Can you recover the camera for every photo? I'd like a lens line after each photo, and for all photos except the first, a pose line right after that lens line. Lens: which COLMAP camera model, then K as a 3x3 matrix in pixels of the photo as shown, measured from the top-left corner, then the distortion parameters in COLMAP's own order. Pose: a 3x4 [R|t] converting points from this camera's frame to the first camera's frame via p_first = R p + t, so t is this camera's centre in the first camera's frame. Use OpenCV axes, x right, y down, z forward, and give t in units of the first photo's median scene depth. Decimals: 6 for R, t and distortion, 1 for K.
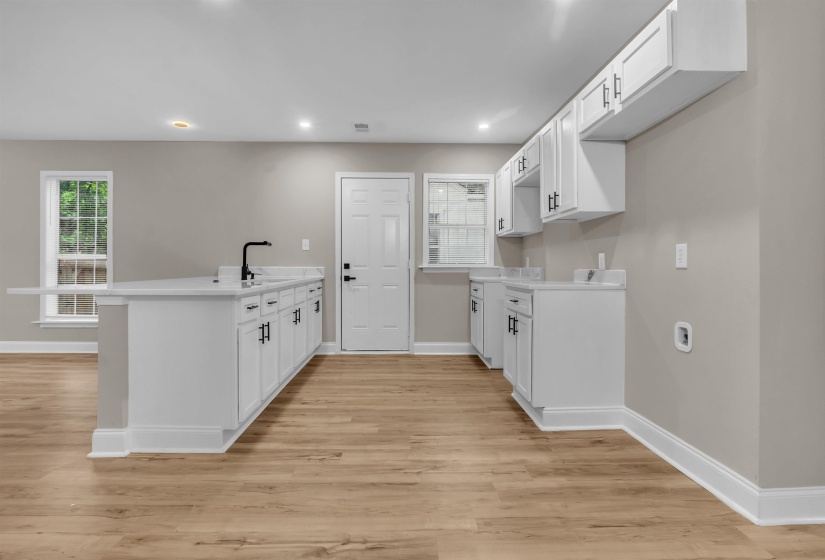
lens RADIAL K [[382.1, 0, 413.0], [0, 382.1, 282.9], [0, 0, 1]] dist [-0.008542, 0.002510]
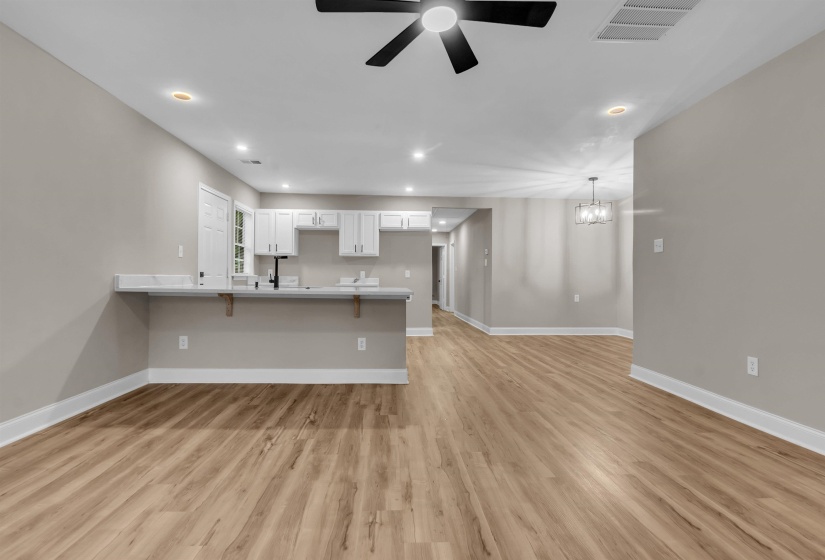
lens RADIAL K [[382.1, 0, 410.6], [0, 382.1, 283.7], [0, 0, 1]] dist [-0.008542, 0.002510]
pose [[-0.027708, -0.019417, 0.999427, -1.867631], [0.030029, 0.999344, 0.020248, -0.035534], [-0.999165, 0.030573, -0.027107, 0.721761]]
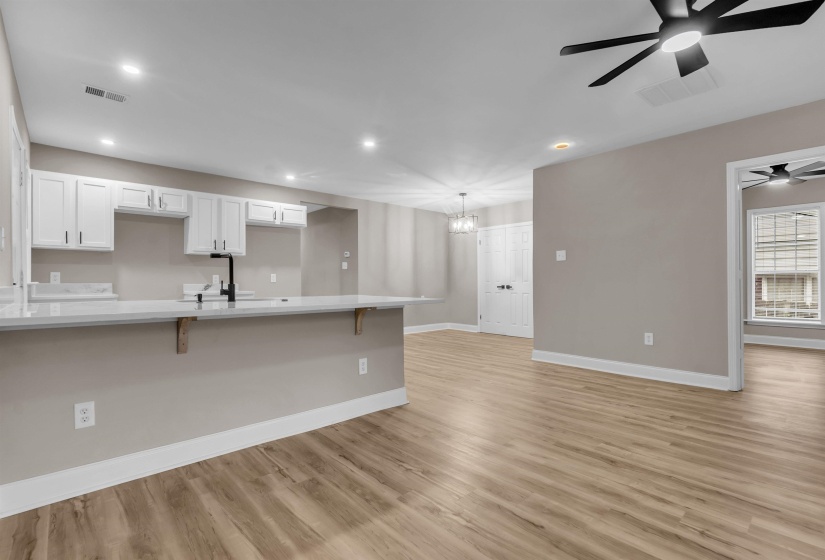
lens RADIAL K [[382.1, 0, 413.1], [0, 382.1, 287.5], [0, 0, 1]] dist [-0.008542, 0.002510]
pose [[-0.653423, -0.015216, 0.756840, -1.463289], [0.030655, 0.998446, 0.046540, -0.069942], [-0.756372, 0.053611, -0.651941, 1.413133]]
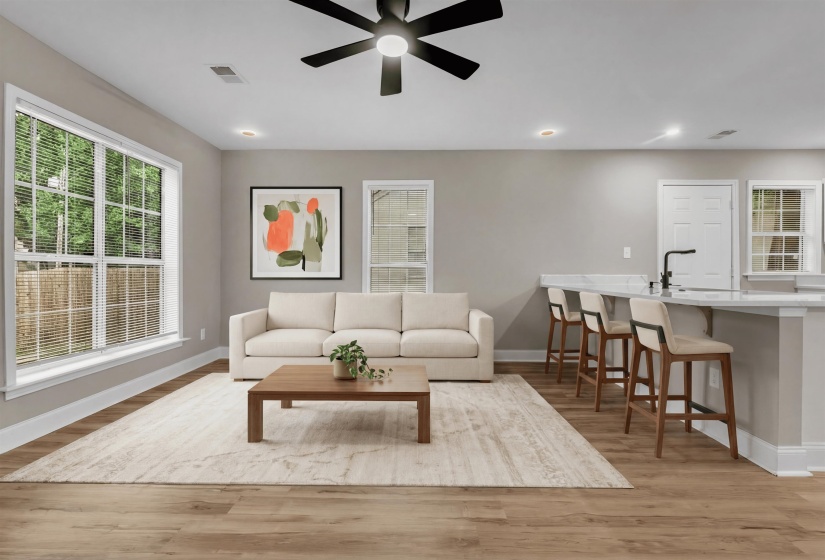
lens RADIAL K [[382.1, 0, 414.7], [0, 382.1, 273.4], [0, 0, 1]] dist [-0.008542, 0.002510]
pose [[0.999365, -0.000874, -0.035609, -1.223838], [-0.000536, 0.999217, -0.039566, -0.008830], [0.035616, 0.039560, 0.998582, -0.005718]]
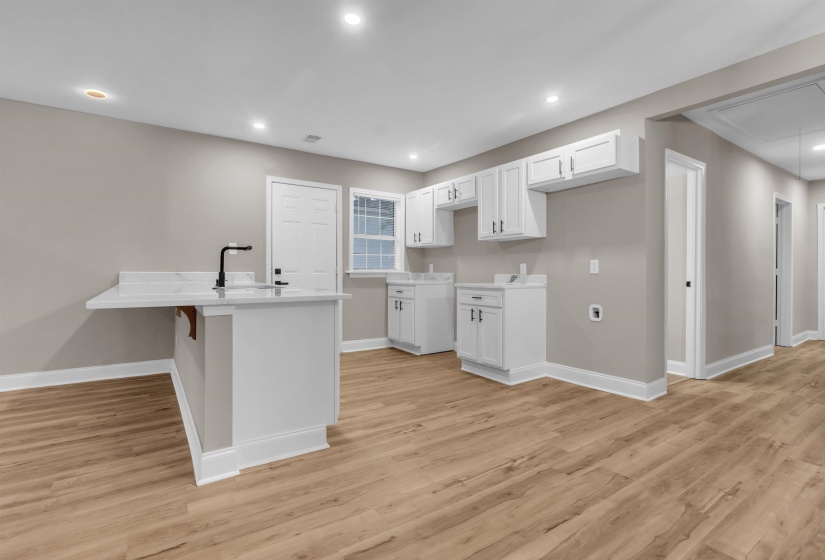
lens RADIAL K [[382.1, 0, 409.0], [0, 382.1, 279.6], [0, 0, 1]] dist [-0.008542, 0.002510]
pose [[0.845407, -0.010006, 0.534028, -0.642566], [0.020040, 0.999715, -0.012993, -0.003797], [-0.533746, 0.021687, 0.845367, -0.024384]]
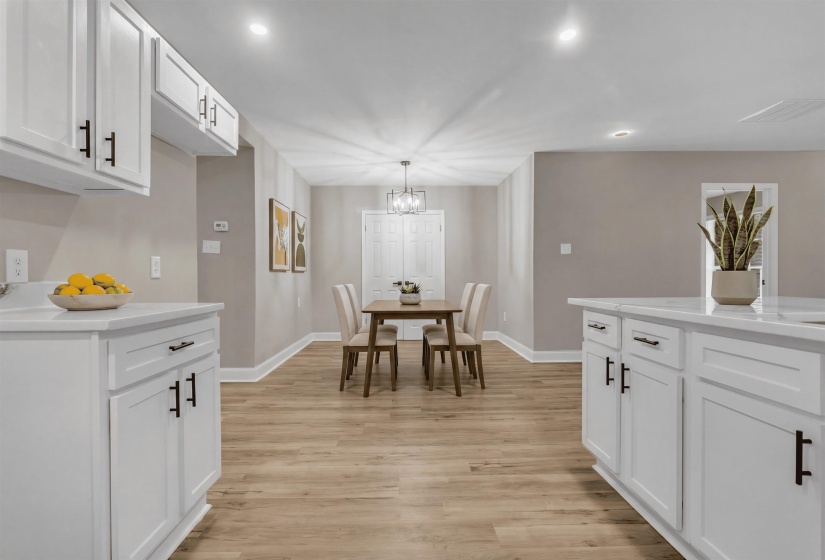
lens RADIAL K [[382.1, 0, 410.9], [0, 382.1, 278.0], [0, 0, 1]] dist [-0.008542, 0.002510]
pose [[-0.999962, 0.001353, 0.008574, -0.031912], [0.001712, 0.999112, 0.042099, -0.057152], [-0.008509, 0.042112, -0.999077, 1.432751]]
